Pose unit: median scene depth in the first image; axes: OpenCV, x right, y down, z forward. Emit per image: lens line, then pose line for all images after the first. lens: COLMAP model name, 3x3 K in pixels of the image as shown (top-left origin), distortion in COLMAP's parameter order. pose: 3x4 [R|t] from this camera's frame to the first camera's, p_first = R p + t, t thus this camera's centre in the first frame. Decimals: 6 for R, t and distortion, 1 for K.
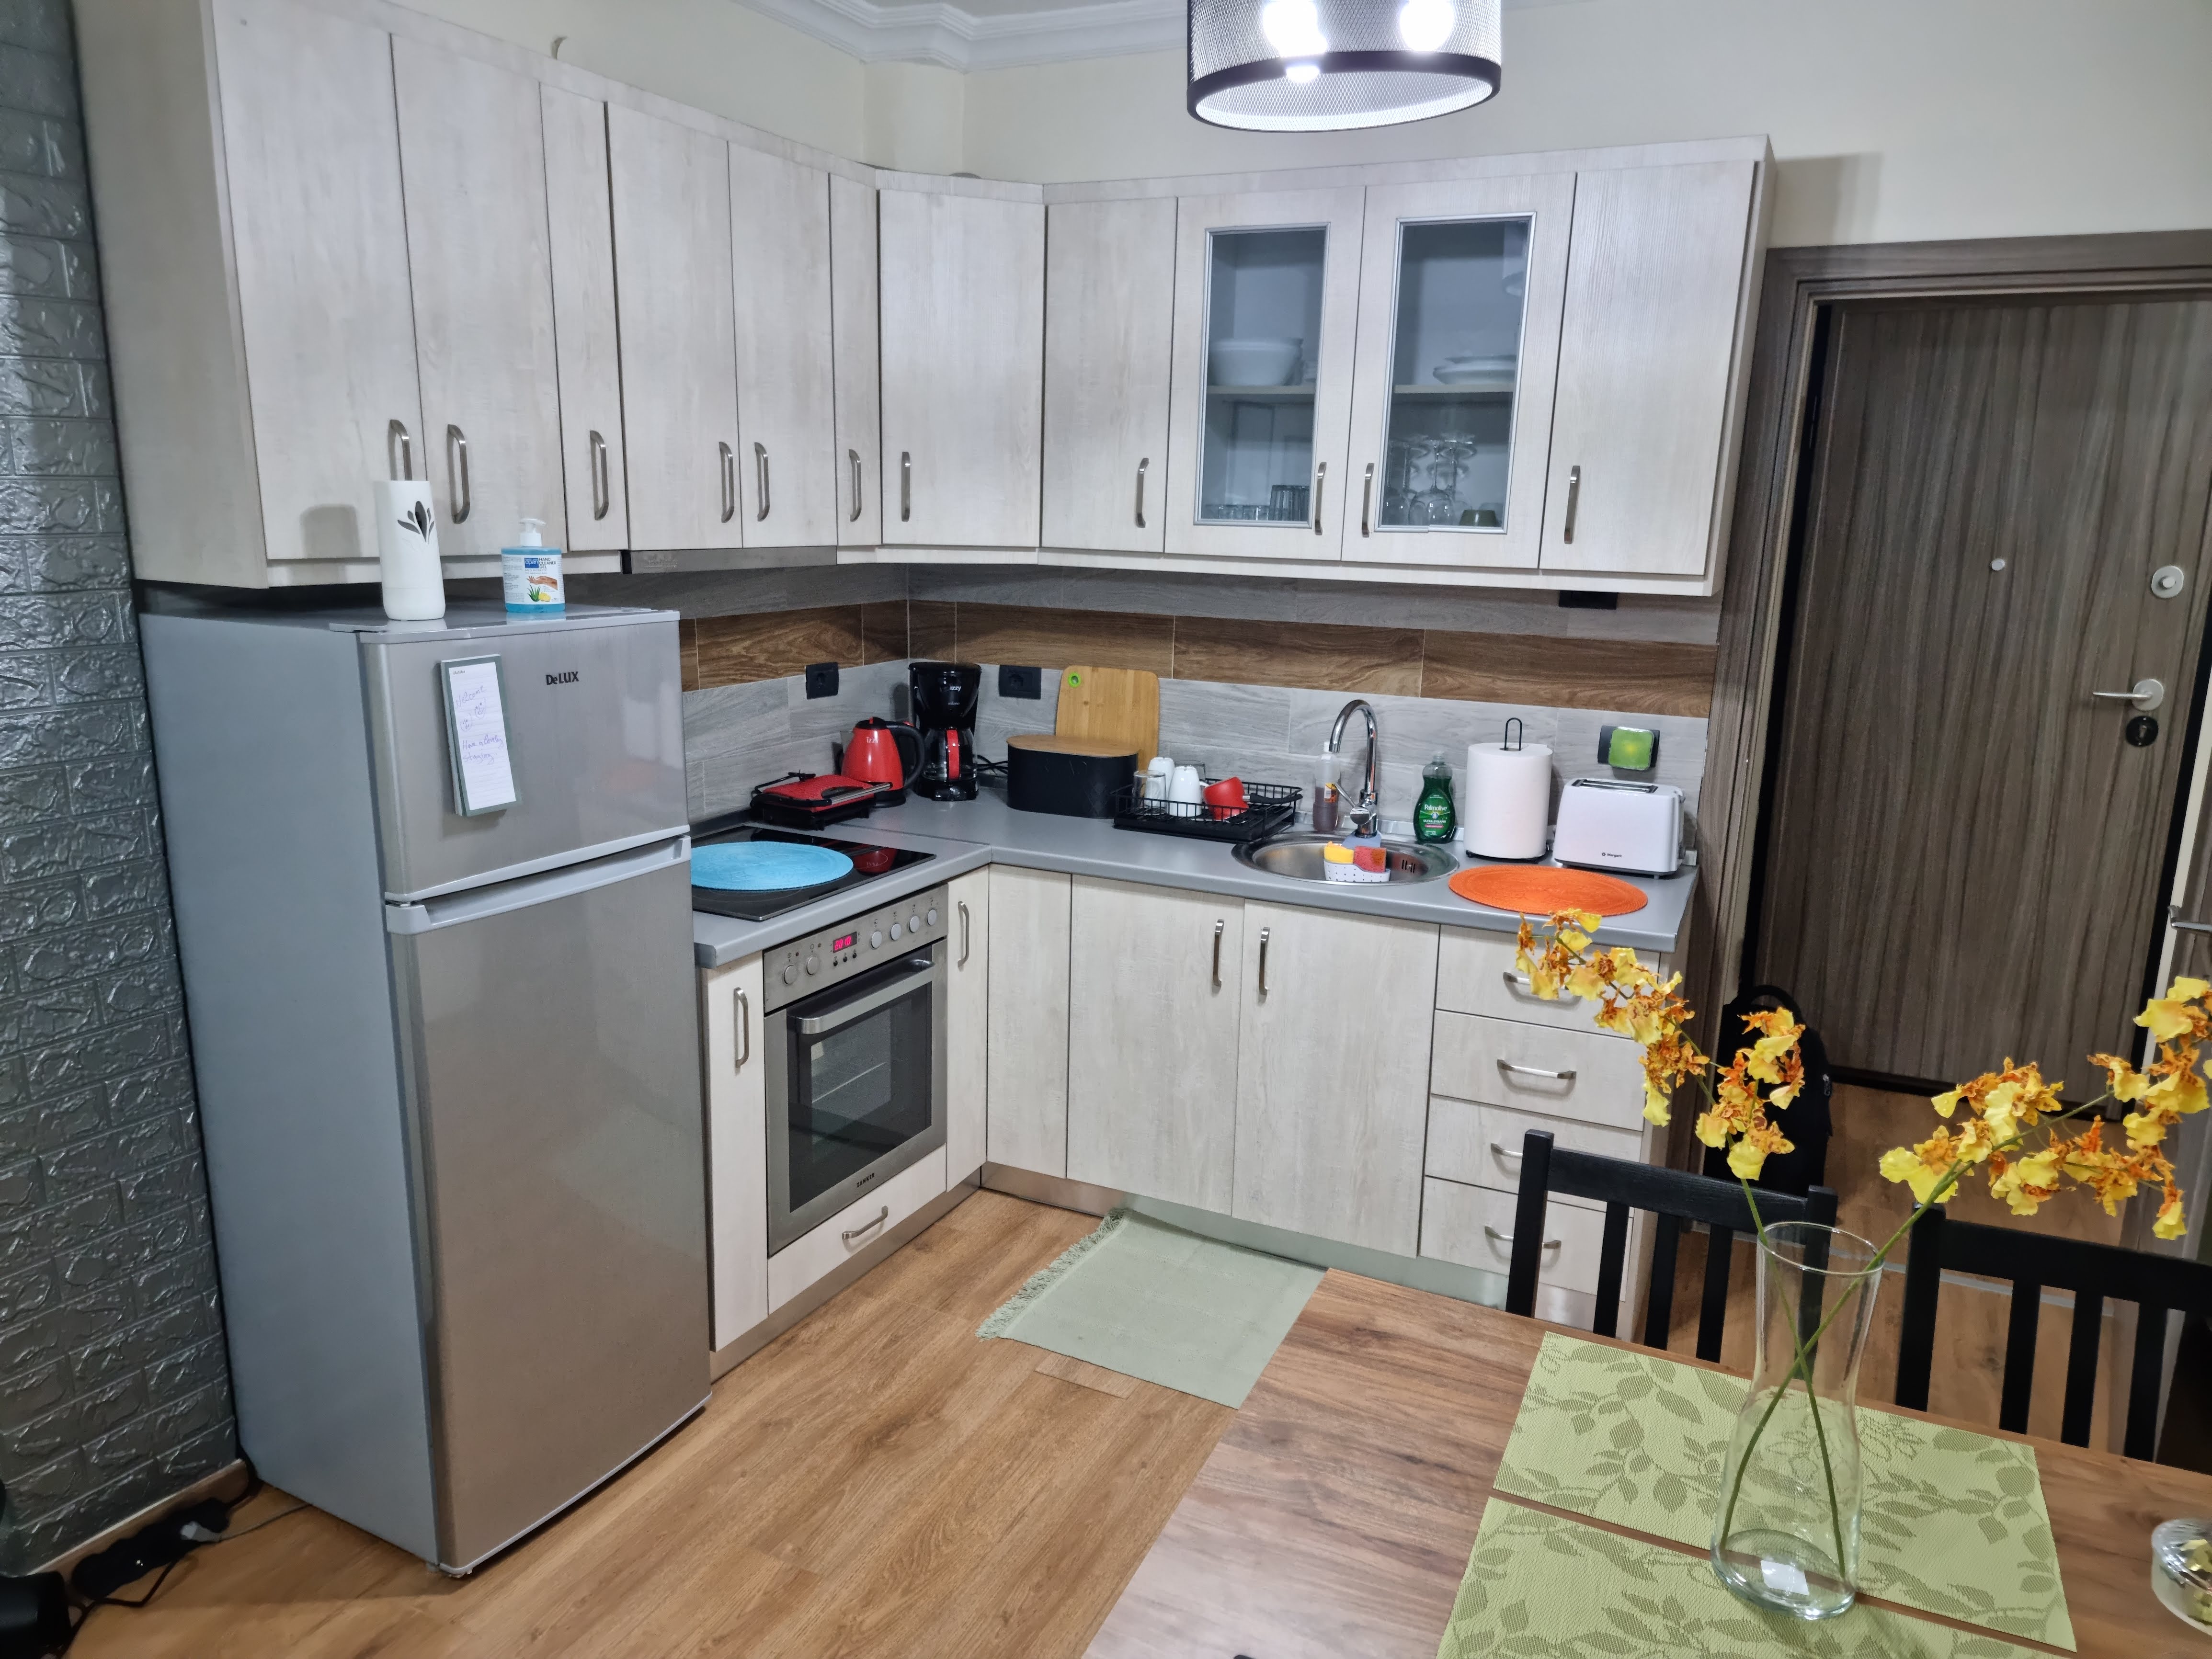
lens RADIAL K [[1550.5, 0, 1101.6], [0, 1550.5, 975.3], [0, 0, 1]] dist [0.057597, -0.056139]
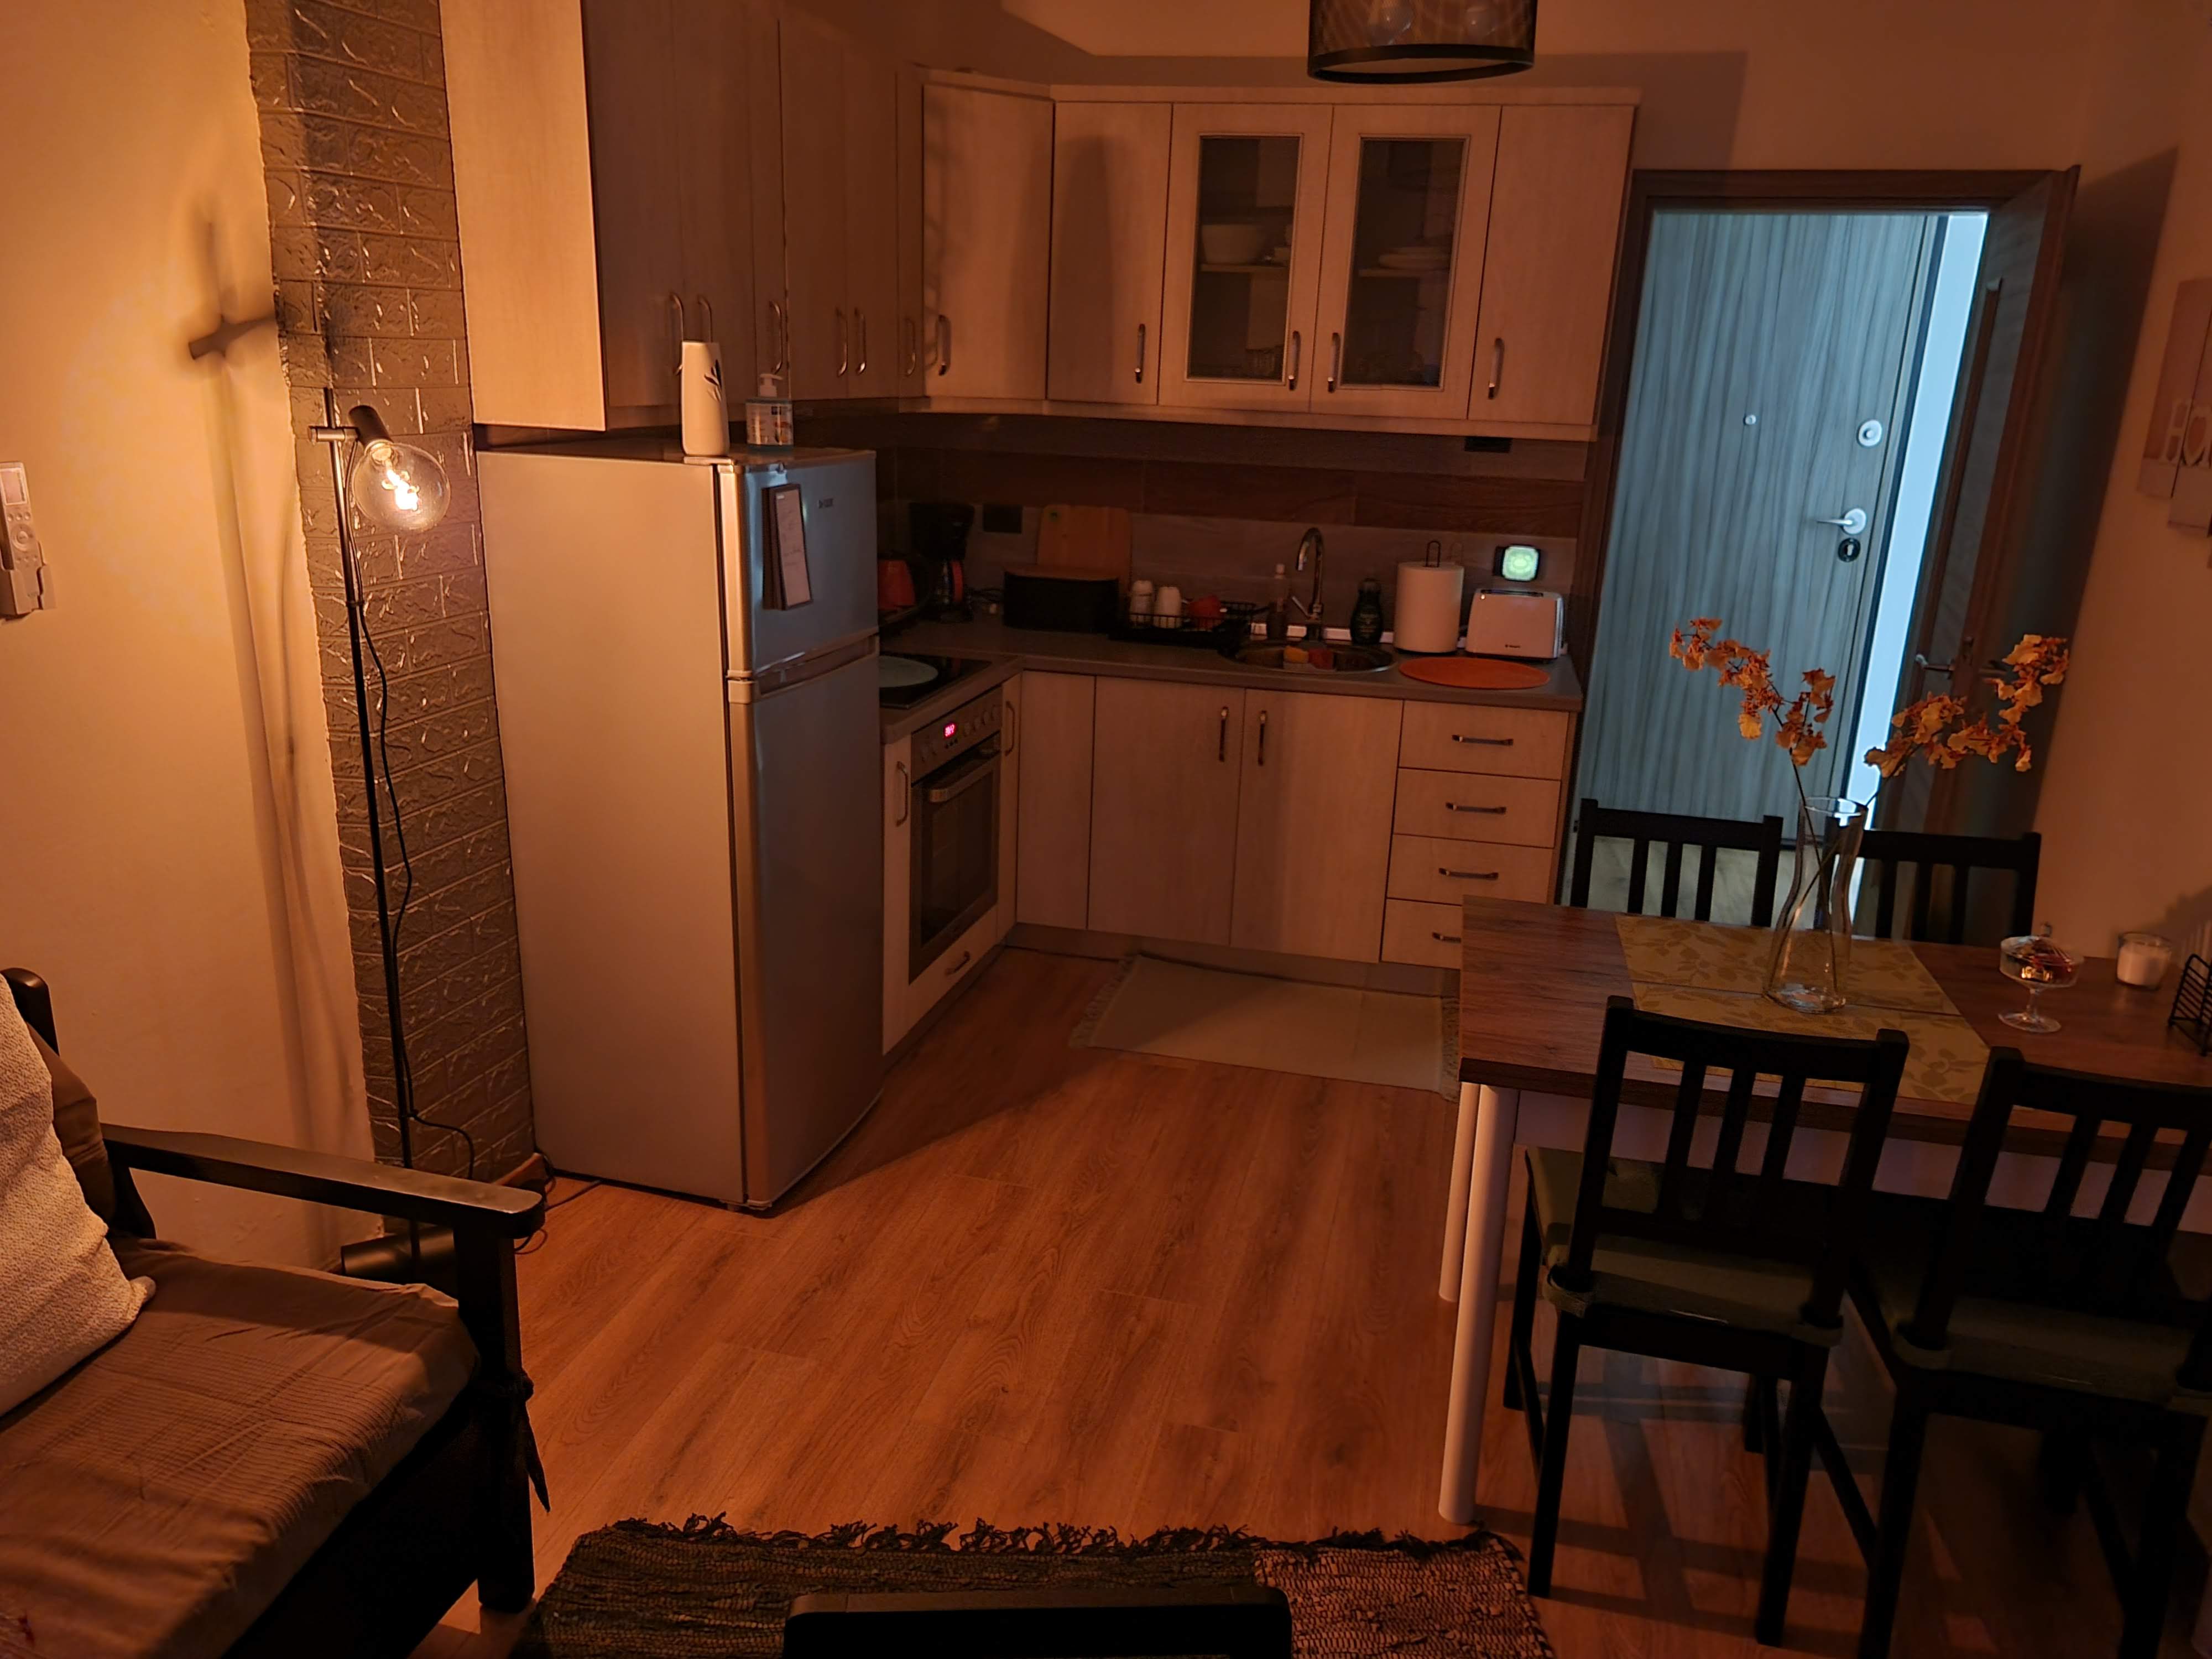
lens RADIAL K [[1550.6, 0, 1101.6], [0, 1550.6, 975.3], [0, 0, 1]] dist [0.057597, -0.056139]
pose [[0.979462, -0.063119, 0.191493, -0.263125], [0.046844, 0.994987, 0.088359, 0.062371], [-0.196110, -0.077574, 0.977509, -0.221063]]
